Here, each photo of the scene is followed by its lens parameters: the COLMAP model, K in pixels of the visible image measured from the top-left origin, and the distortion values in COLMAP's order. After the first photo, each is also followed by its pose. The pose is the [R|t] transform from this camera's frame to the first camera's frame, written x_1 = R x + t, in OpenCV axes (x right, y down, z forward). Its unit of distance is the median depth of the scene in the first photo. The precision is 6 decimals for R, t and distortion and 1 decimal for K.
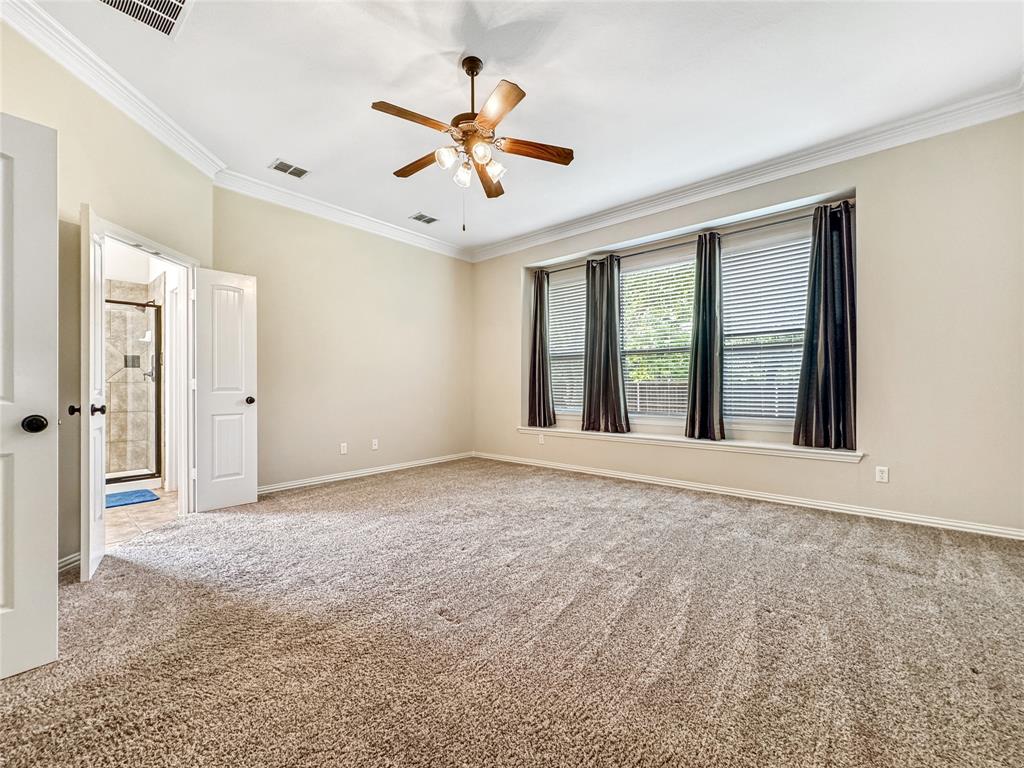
lens RADIAL K [[425.7, 0, 512.5], [0, 425.7, 383.2], [0, 0, 1]] dist [-0.001266, 0.000229]
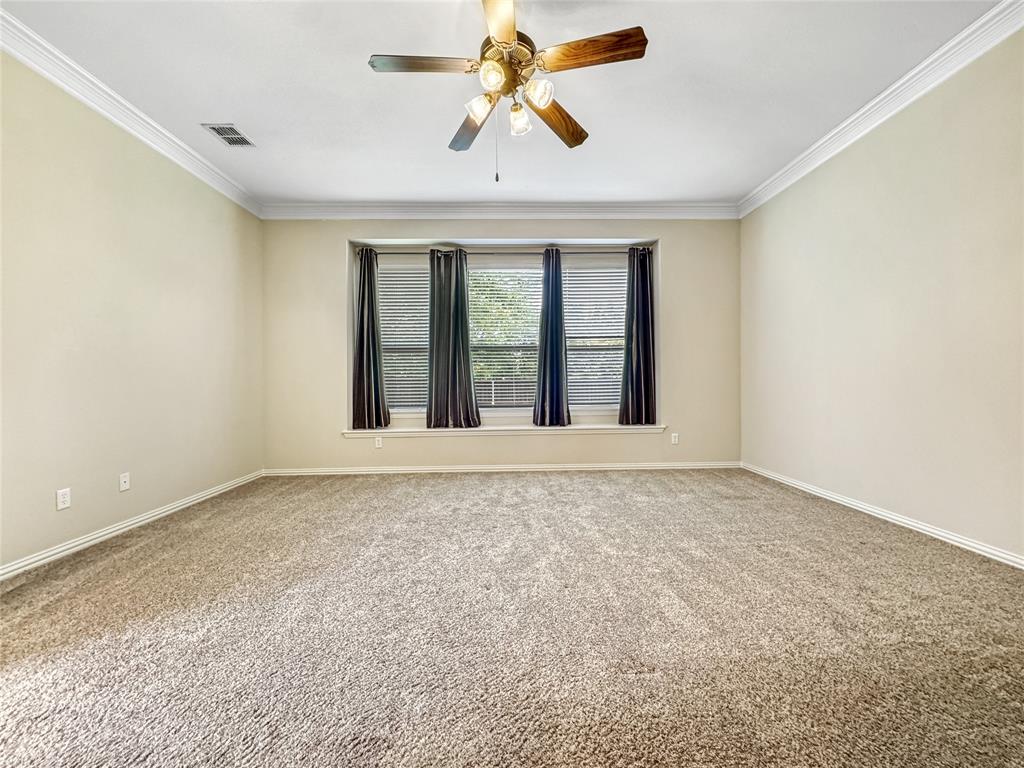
lens RADIAL K [[398.7, 0, 512.0], [0, 398.7, 384.0], [0, 0, 1]] dist [-0.000287, 0.000244]
pose [[0.739034, -0.012112, 0.673560, -0.363159], [0.004576, 0.999906, 0.012959, 0.002377], [-0.673653, -0.006495, 0.739019, 0.271590]]
